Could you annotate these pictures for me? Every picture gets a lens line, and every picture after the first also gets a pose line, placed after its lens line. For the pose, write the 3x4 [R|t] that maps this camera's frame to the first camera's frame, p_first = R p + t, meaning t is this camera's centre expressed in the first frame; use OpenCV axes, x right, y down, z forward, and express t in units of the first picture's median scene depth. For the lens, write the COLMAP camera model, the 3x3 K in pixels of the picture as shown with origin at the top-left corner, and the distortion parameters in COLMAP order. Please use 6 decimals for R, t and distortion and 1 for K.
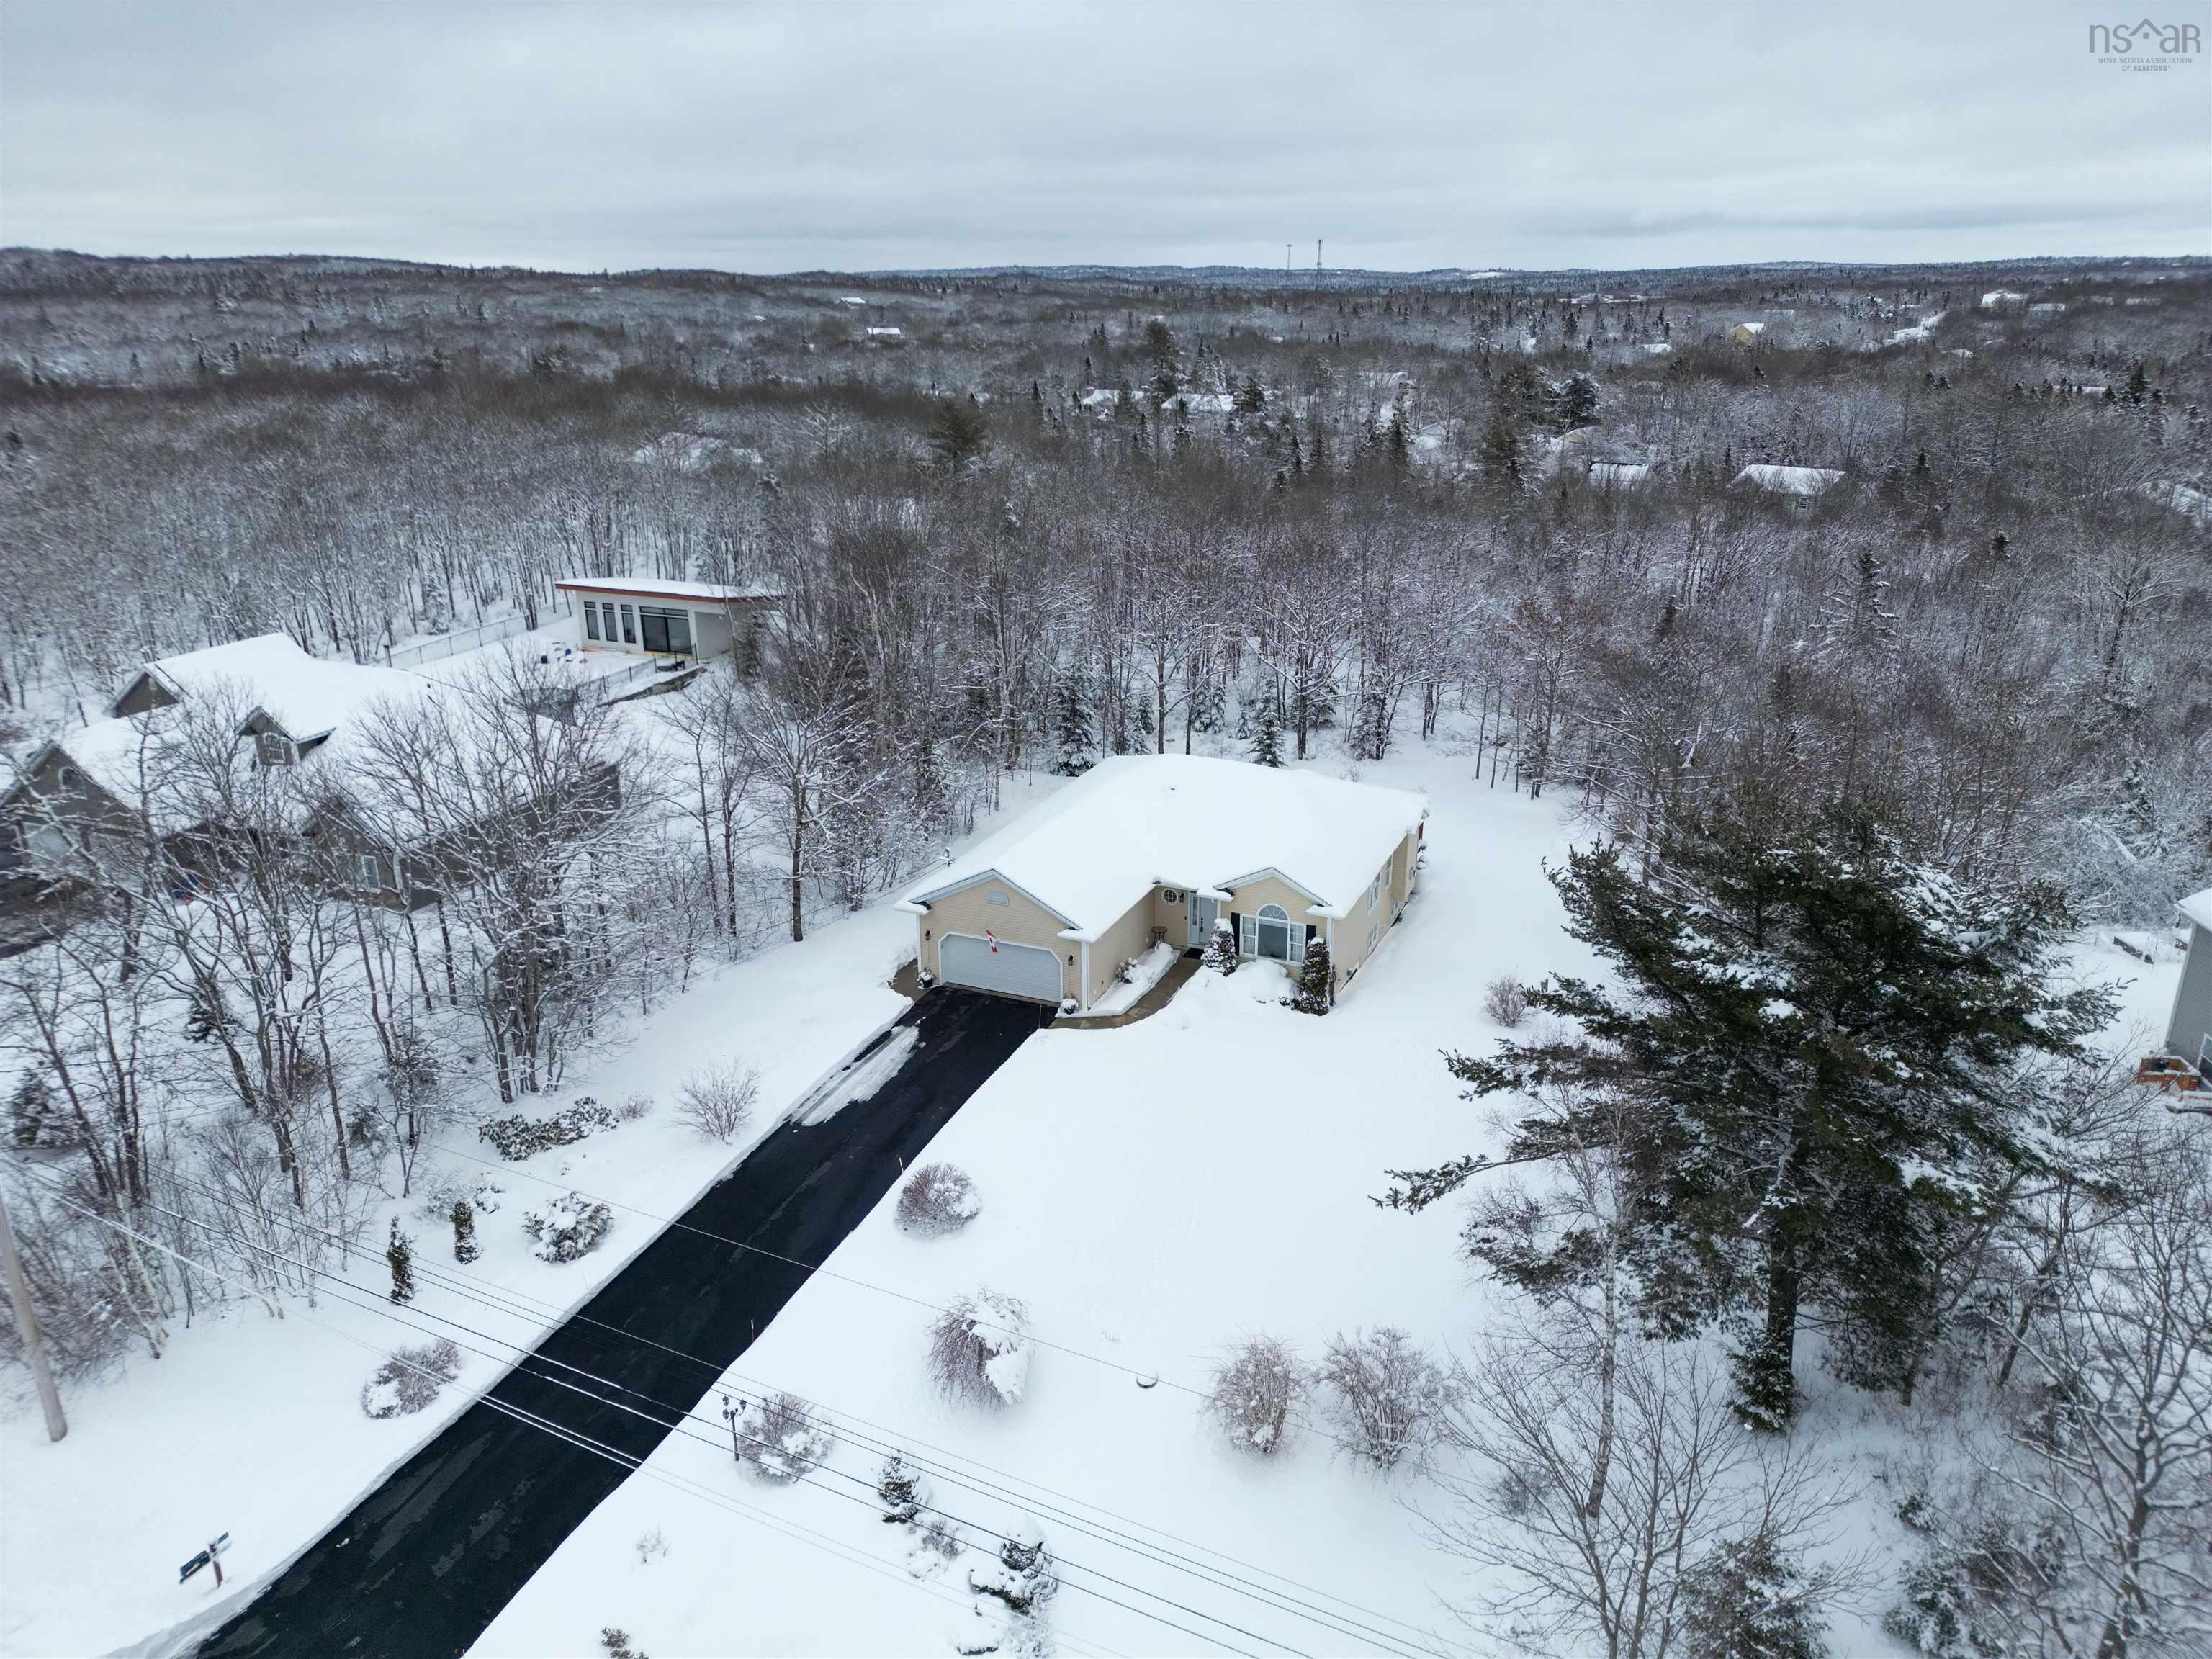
lens RADIAL K [[1555.9, 0, 1106.0], [0, 1555.9, 829.5], [0, 0, 1]] dist [0.079289, -0.081767]
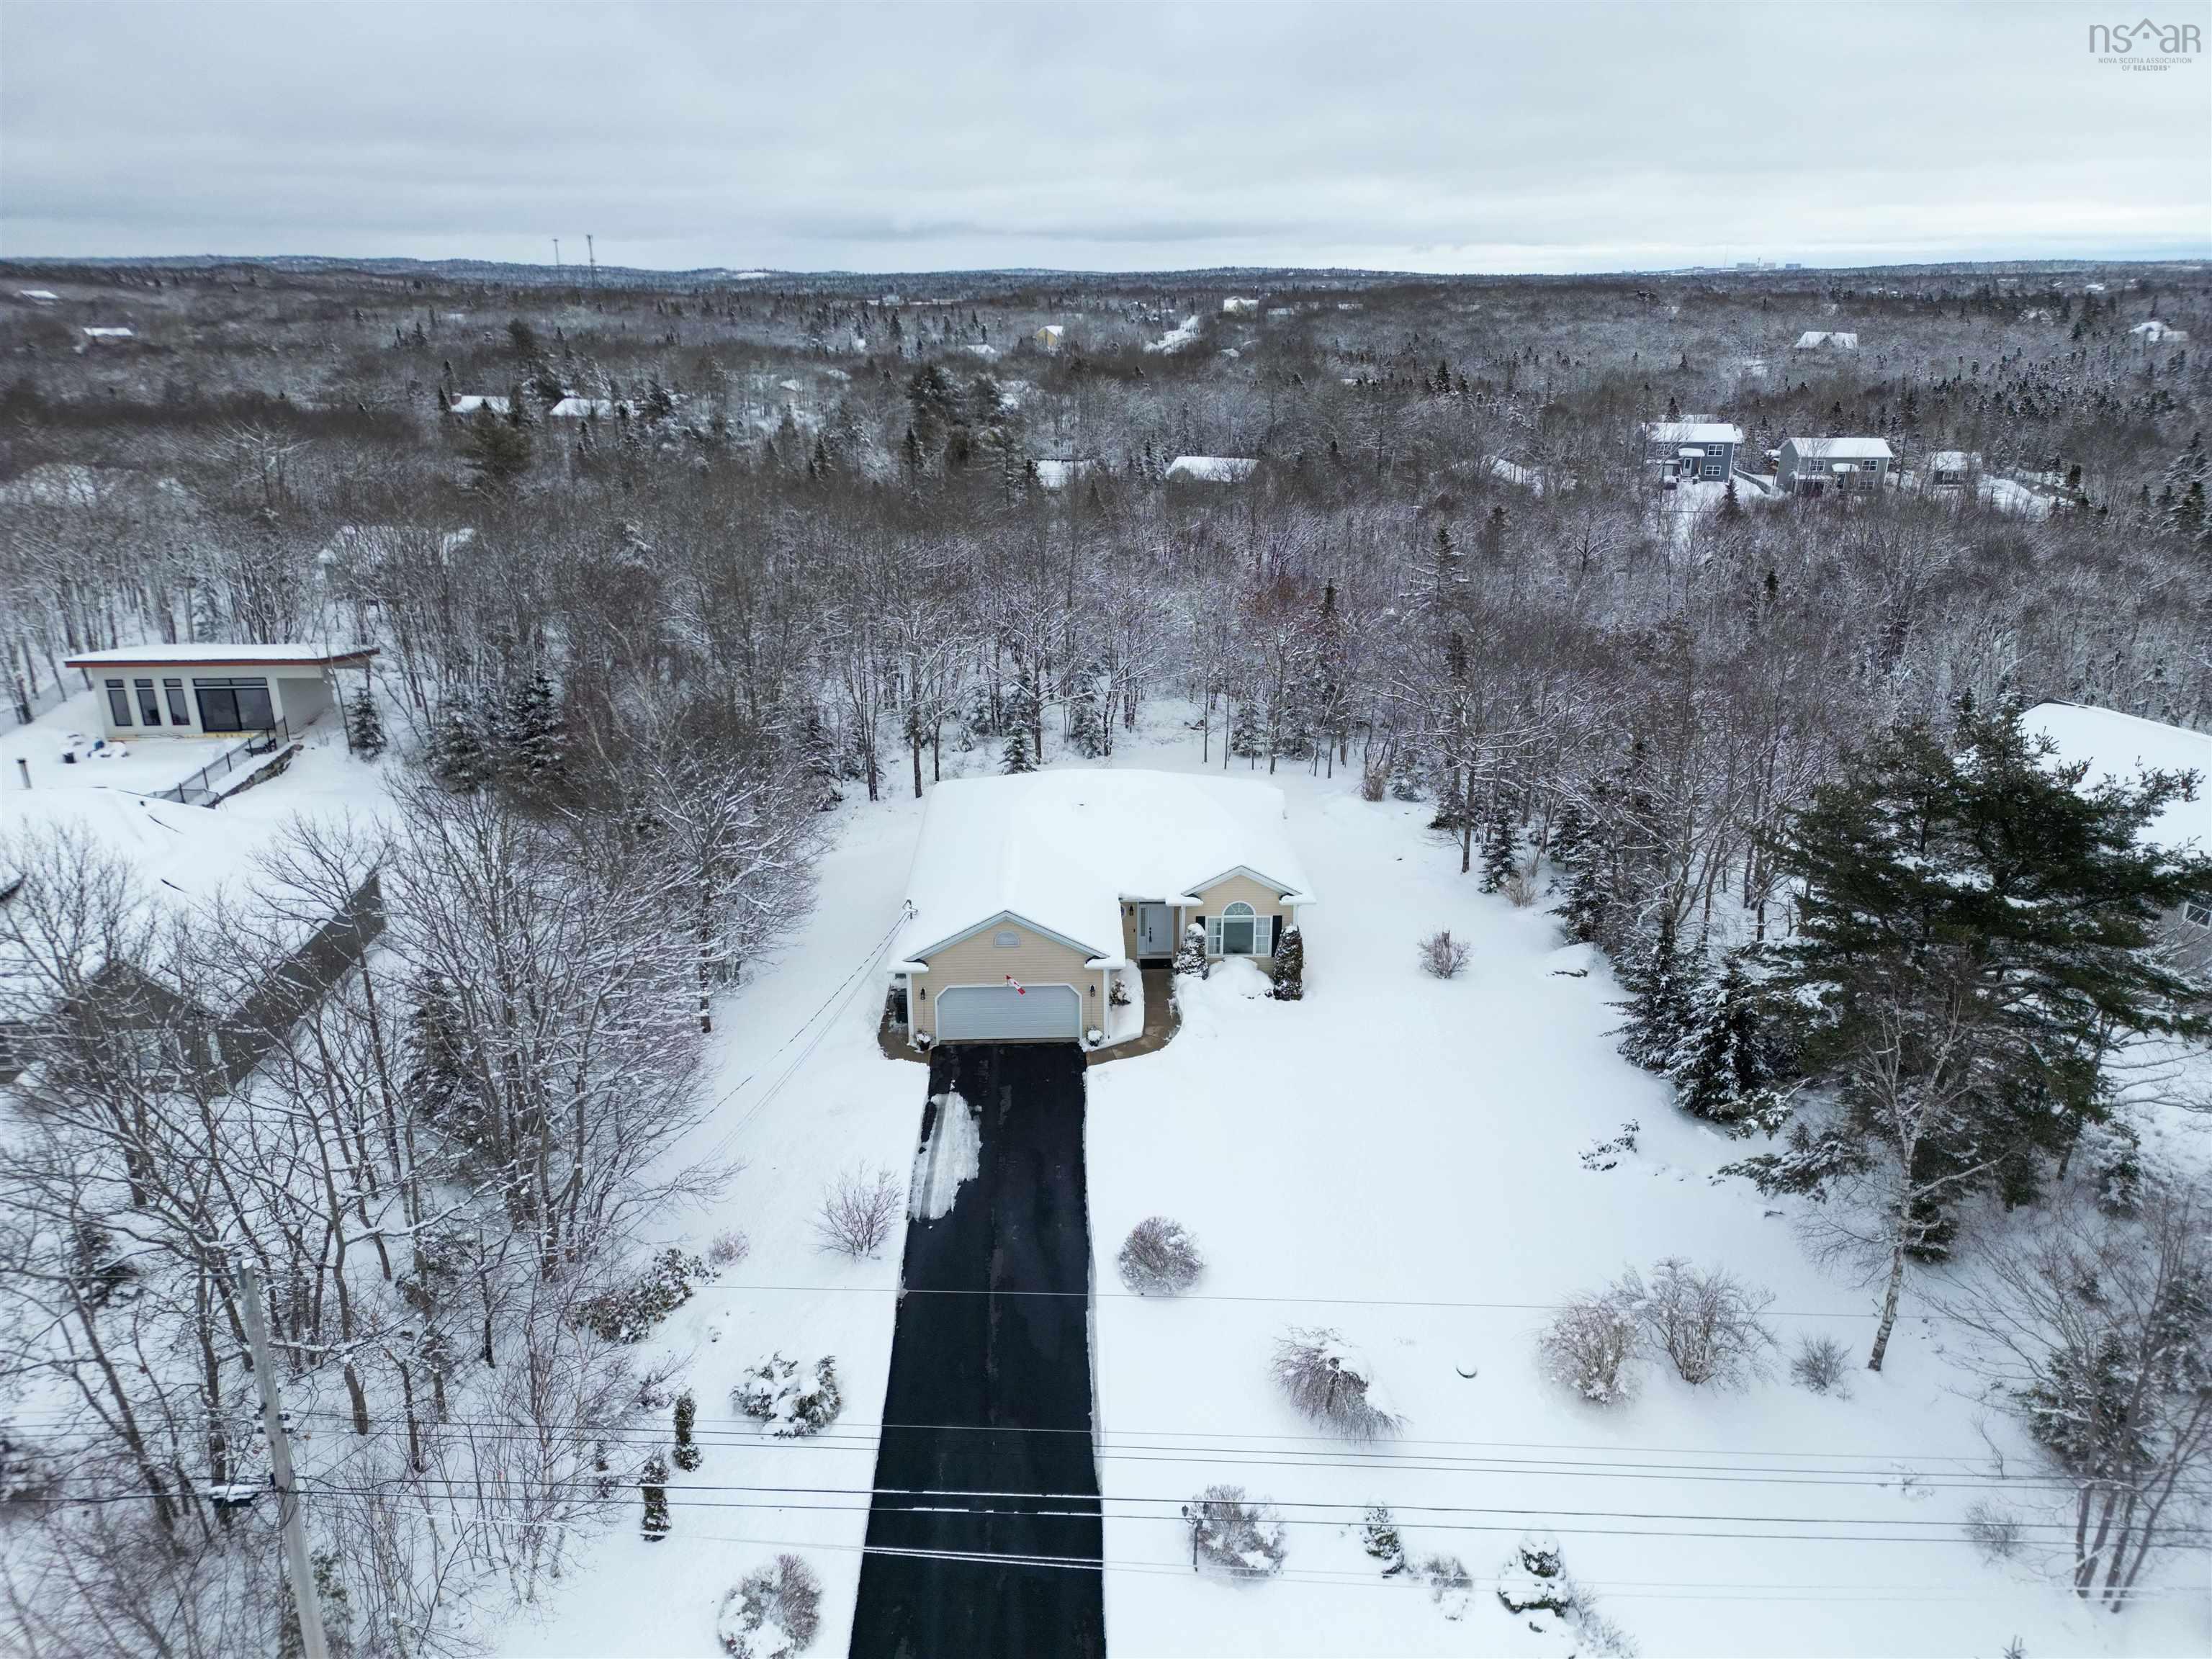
lens RADIAL K [[1560.8, 0, 1106.0], [0, 1560.8, 829.5], [0, 0, 1]] dist [0.080591, -0.074457]
pose [[0.899899, -0.139462, 0.413197, -0.373119], [0.139851, 0.989734, 0.029475, -0.039468], [-0.413066, 0.031262, 0.910165, 0.102721]]
